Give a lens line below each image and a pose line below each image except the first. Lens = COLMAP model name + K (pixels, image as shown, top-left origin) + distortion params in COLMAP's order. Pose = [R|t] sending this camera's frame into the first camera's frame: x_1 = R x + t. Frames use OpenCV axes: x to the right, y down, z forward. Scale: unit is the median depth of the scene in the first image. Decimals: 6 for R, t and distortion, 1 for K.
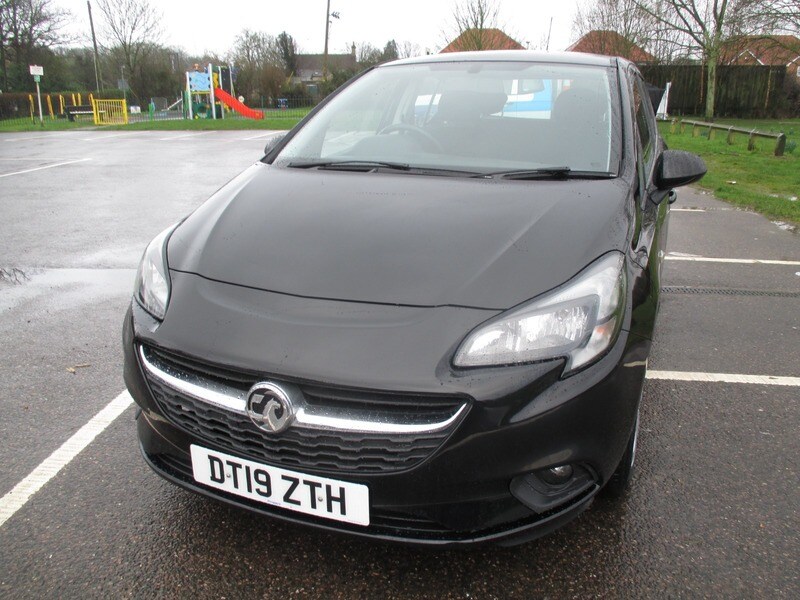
lens RADIAL K [[668.7, 0, 399.5], [0, 668.7, 304.2], [0, 0, 1]] dist [-0.034856, 0.000874]
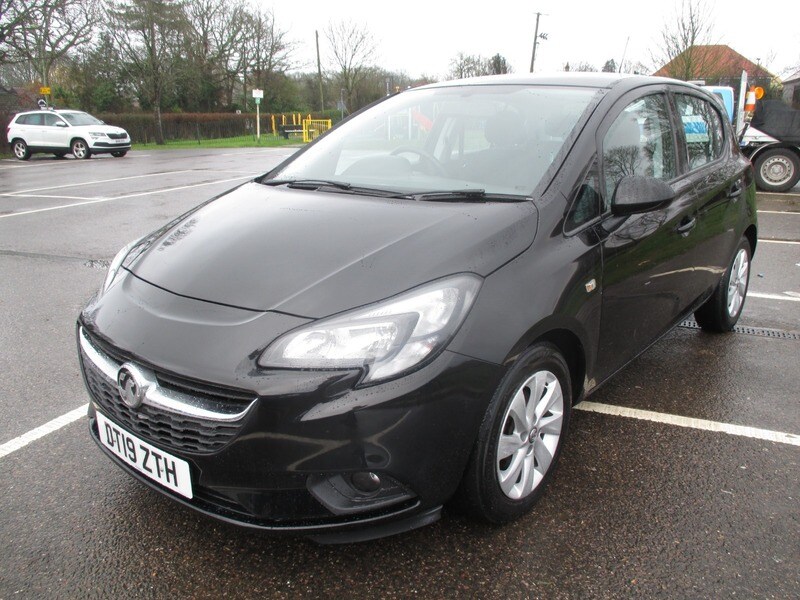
lens RADIAL K [[668.7, 0, 400.9], [0, 668.7, 301.9], [0, 0, 1]] dist [-0.034856, 0.000874]
pose [[0.953518, 0.075364, -0.291761, 0.546464], [-0.084535, 0.996241, -0.018936, -0.009287], [0.289237, 0.042720, 0.956304, 0.007097]]
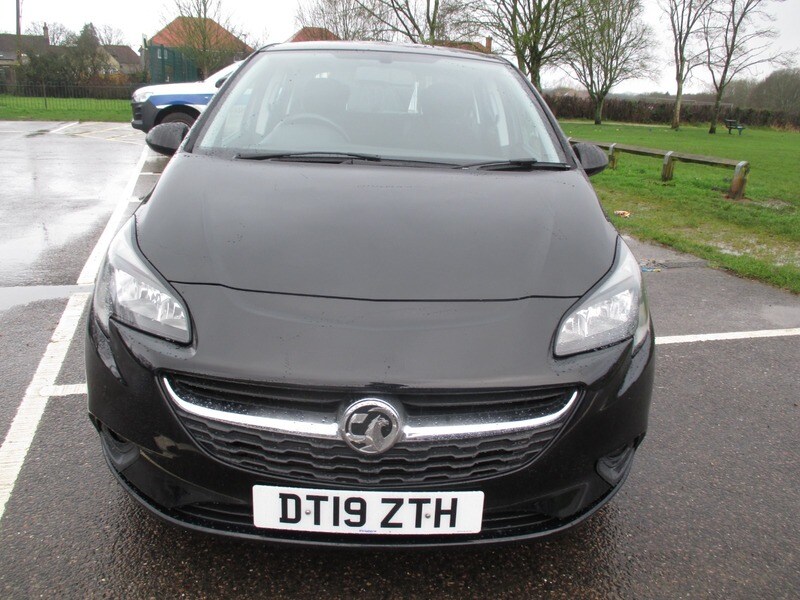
lens RADIAL K [[668.7, 0, 400.6], [0, 668.7, 302.6], [0, 0, 1]] dist [-0.034856, 0.000874]
pose [[0.917127, -0.082506, 0.389964, -0.455063], [0.080097, 0.996534, 0.022466, -0.025252], [-0.390466, 0.010630, 0.920556, 0.146261]]
